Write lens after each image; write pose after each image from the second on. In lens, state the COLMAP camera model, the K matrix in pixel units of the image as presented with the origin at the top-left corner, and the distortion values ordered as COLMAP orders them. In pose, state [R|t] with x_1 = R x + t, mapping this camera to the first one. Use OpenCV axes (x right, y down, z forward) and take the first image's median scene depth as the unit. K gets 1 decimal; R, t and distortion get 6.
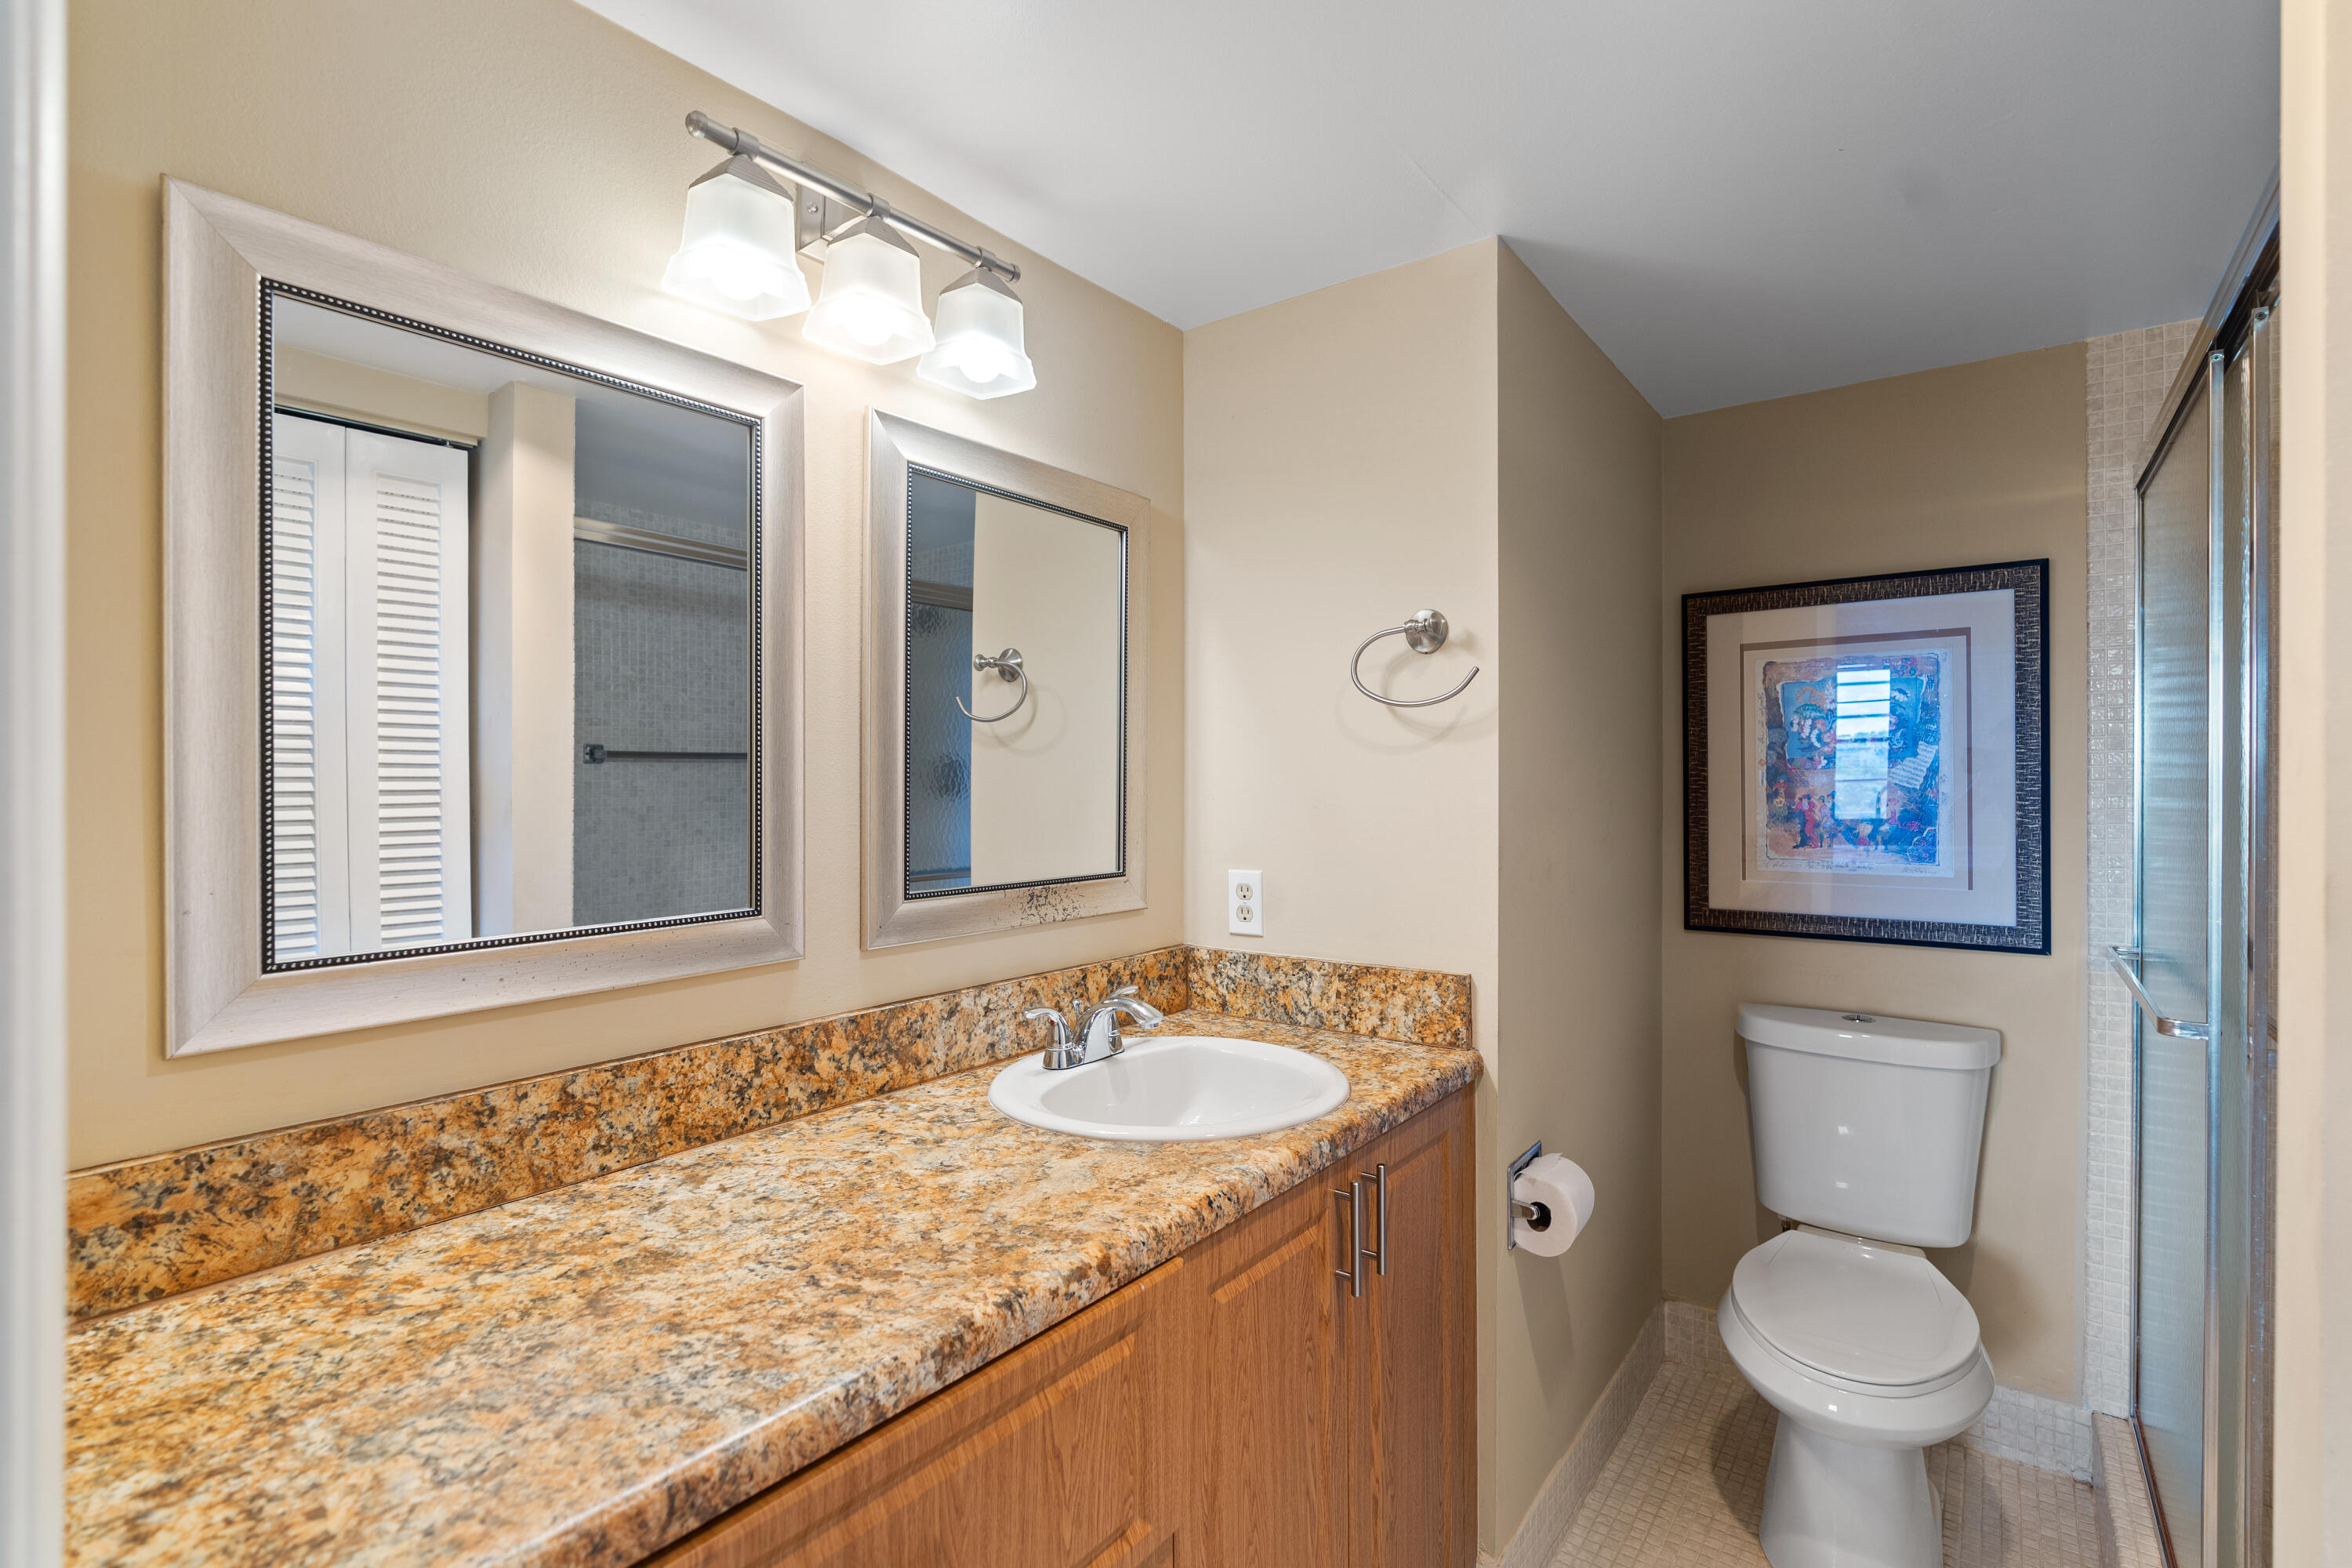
lens RADIAL K [[1080.0, 0, 1173.6], [0, 1080.0, 777.9], [0, 0, 1]] dist [-0.008367, 0.004045]
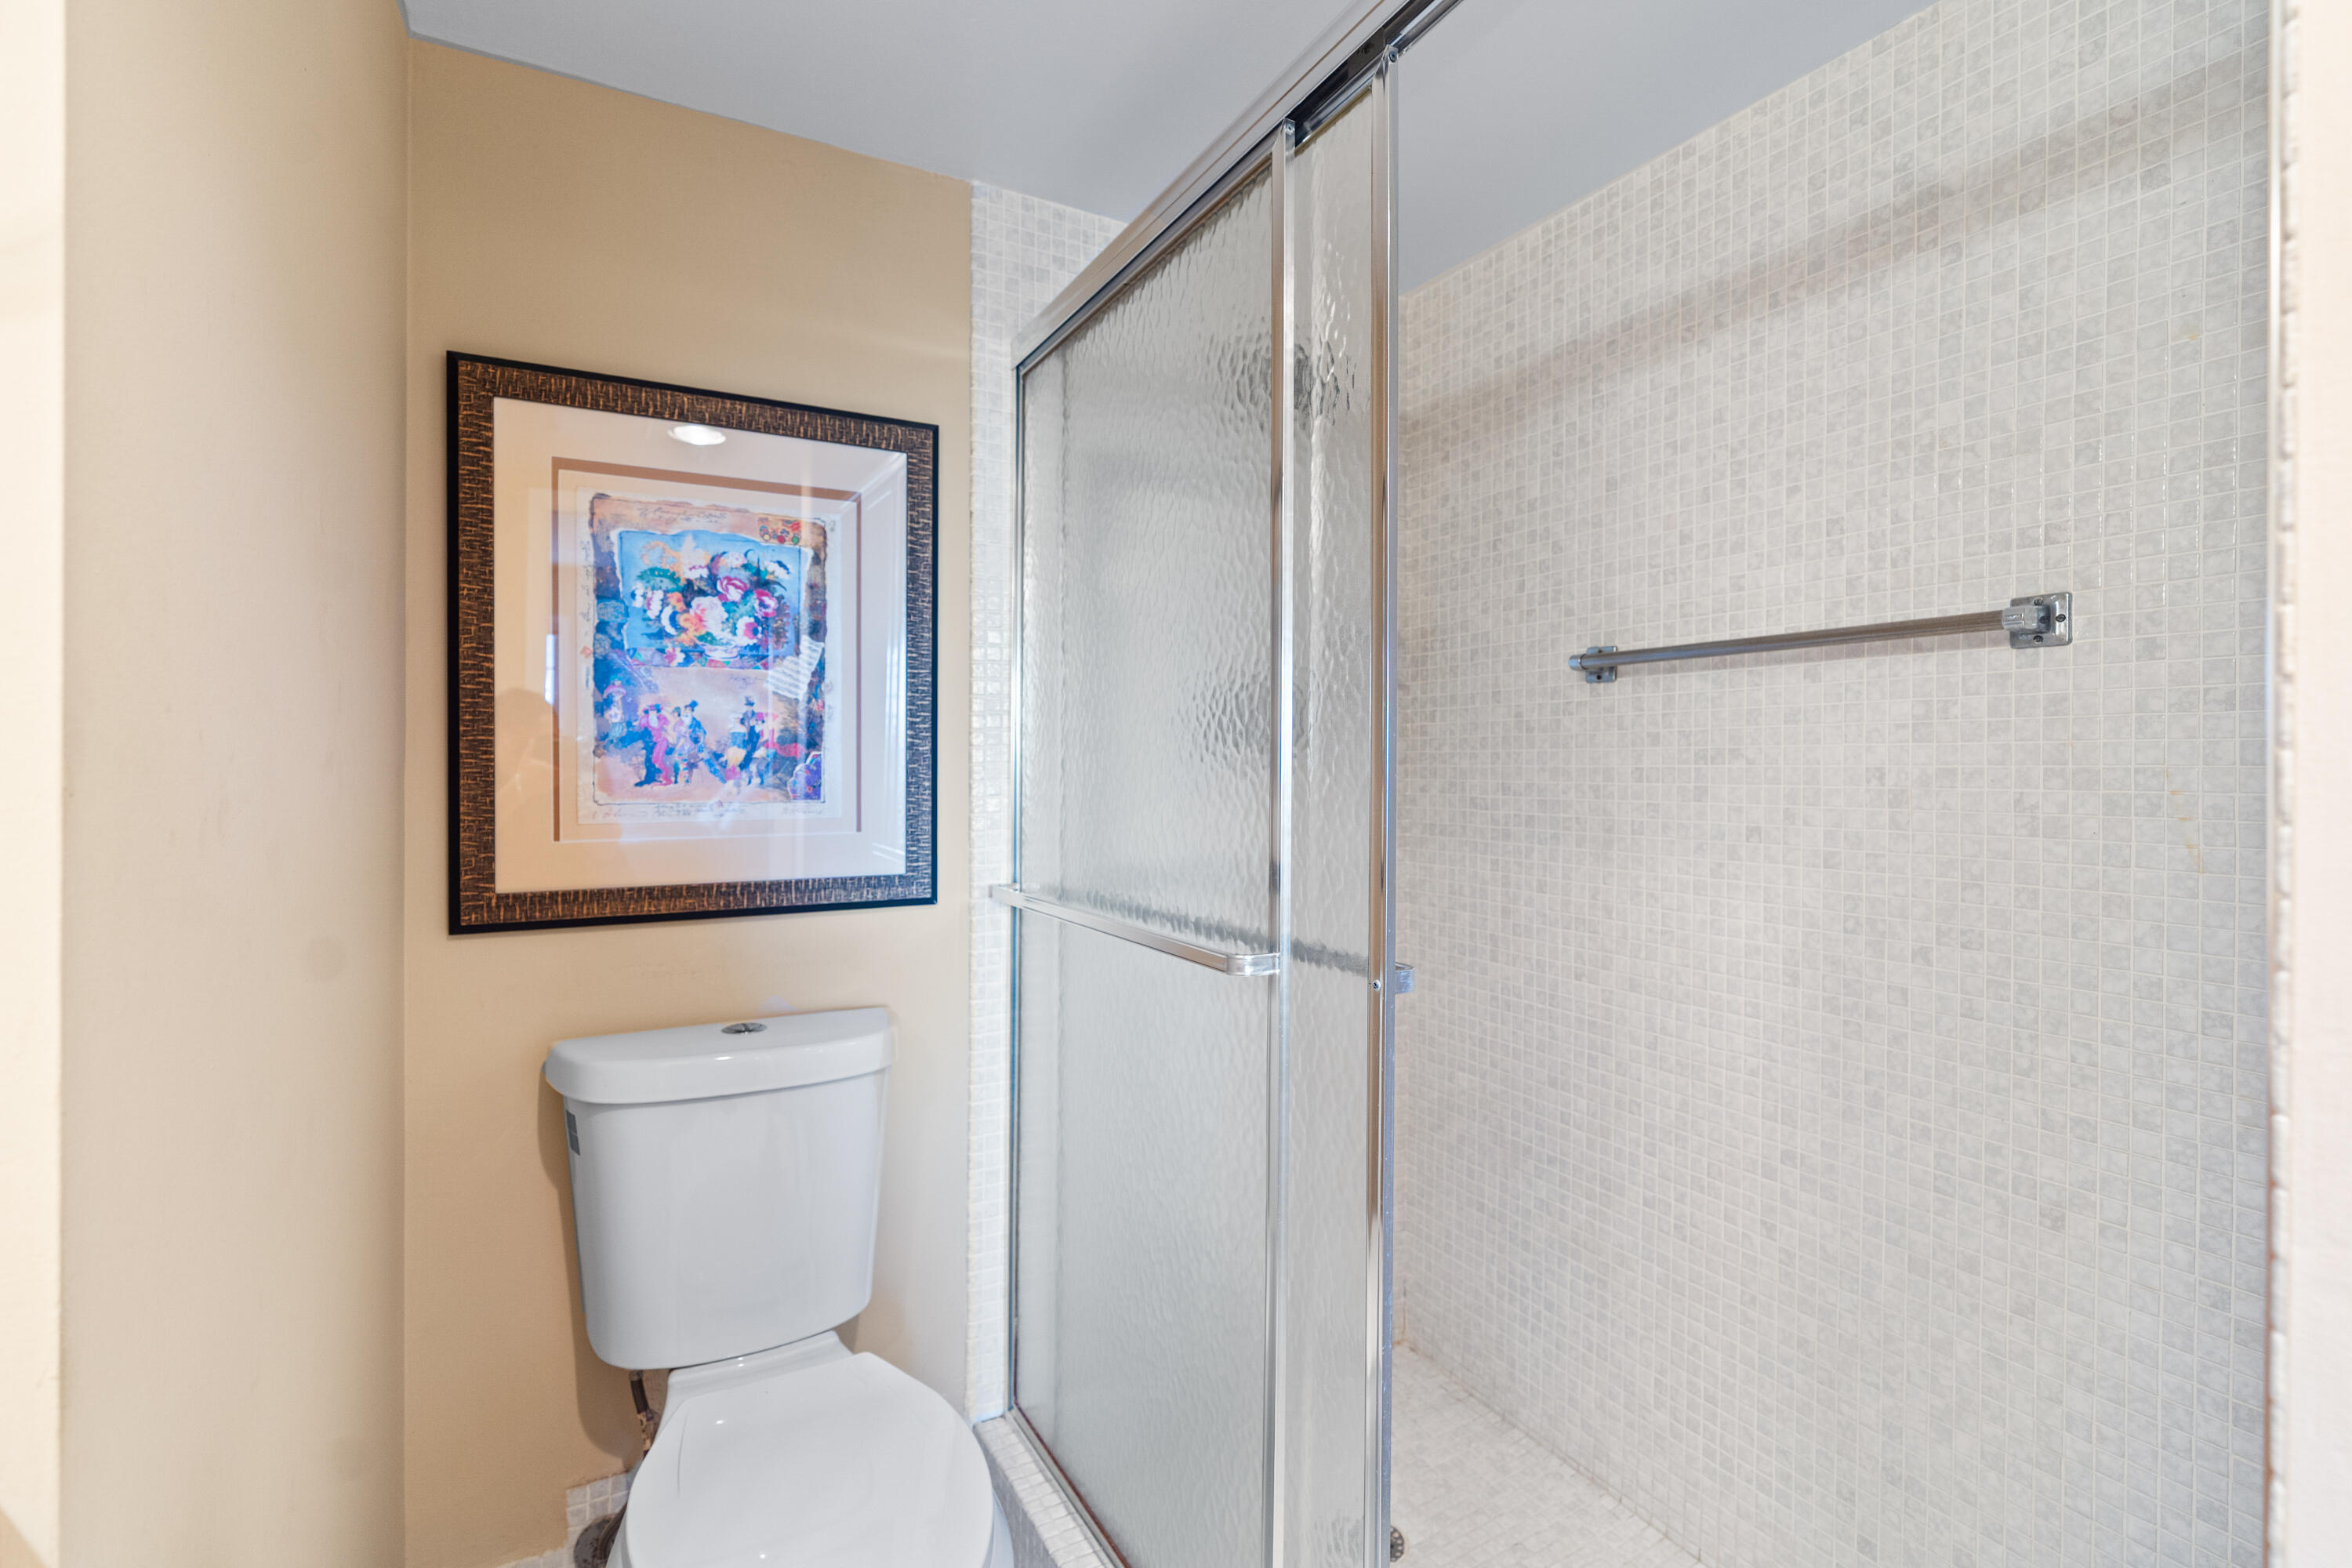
lens RADIAL K [[1080.0, 0, 1179.0], [0, 1080.0, 777.2], [0, 0, 1]] dist [-0.008367, 0.004045]
pose [[0.403817, 0.002402, 0.914837, 0.120401], [-0.000372, 0.999997, -0.002462, 0.065651], [-0.914840, 0.000654, 0.403816, 0.468938]]
